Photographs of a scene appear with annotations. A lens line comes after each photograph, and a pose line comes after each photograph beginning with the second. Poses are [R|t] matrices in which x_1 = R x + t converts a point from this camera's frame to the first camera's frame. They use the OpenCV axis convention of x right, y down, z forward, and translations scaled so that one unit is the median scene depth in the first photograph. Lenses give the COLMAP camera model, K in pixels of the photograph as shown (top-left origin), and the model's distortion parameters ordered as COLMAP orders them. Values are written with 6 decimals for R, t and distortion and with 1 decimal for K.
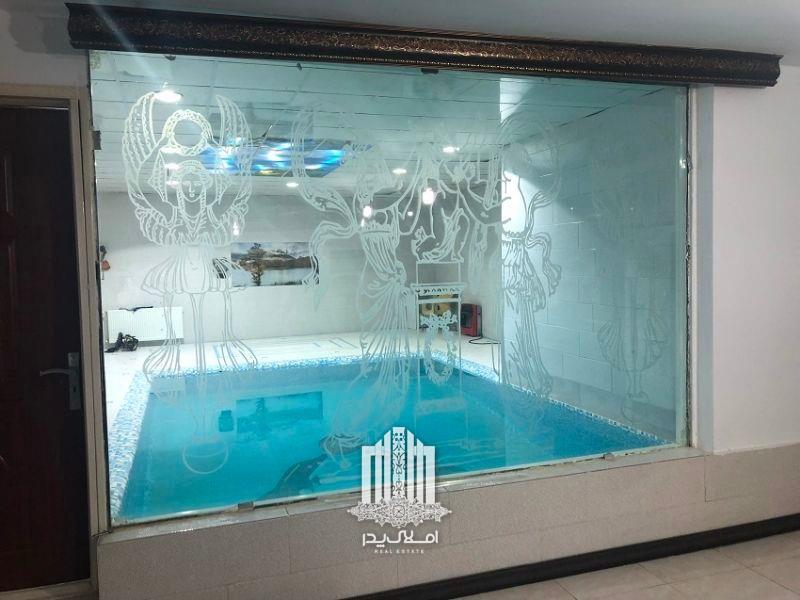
lens RADIAL K [[652.9, 0, 404.7], [0, 652.9, 301.4], [0, 0, 1]] dist [0.026916, -0.004956]
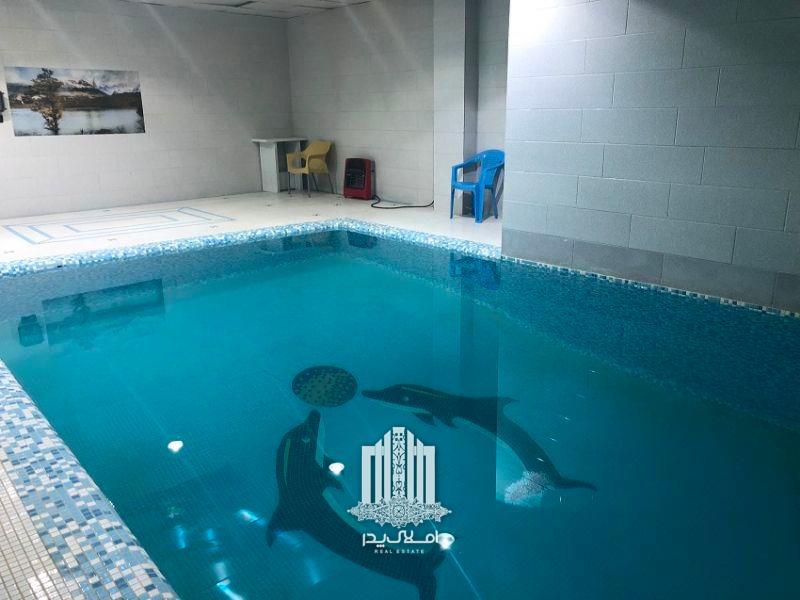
lens RADIAL K [[652.9, 0, 395.8], [0, 652.9, 300.6], [0, 0, 1]] dist [0.026916, -0.004956]
pose [[0.926145, -0.092059, 0.365759, -0.162452], [0.013593, 0.977272, 0.211552, 0.005013], [-0.376922, -0.190956, 0.906348, 0.206843]]
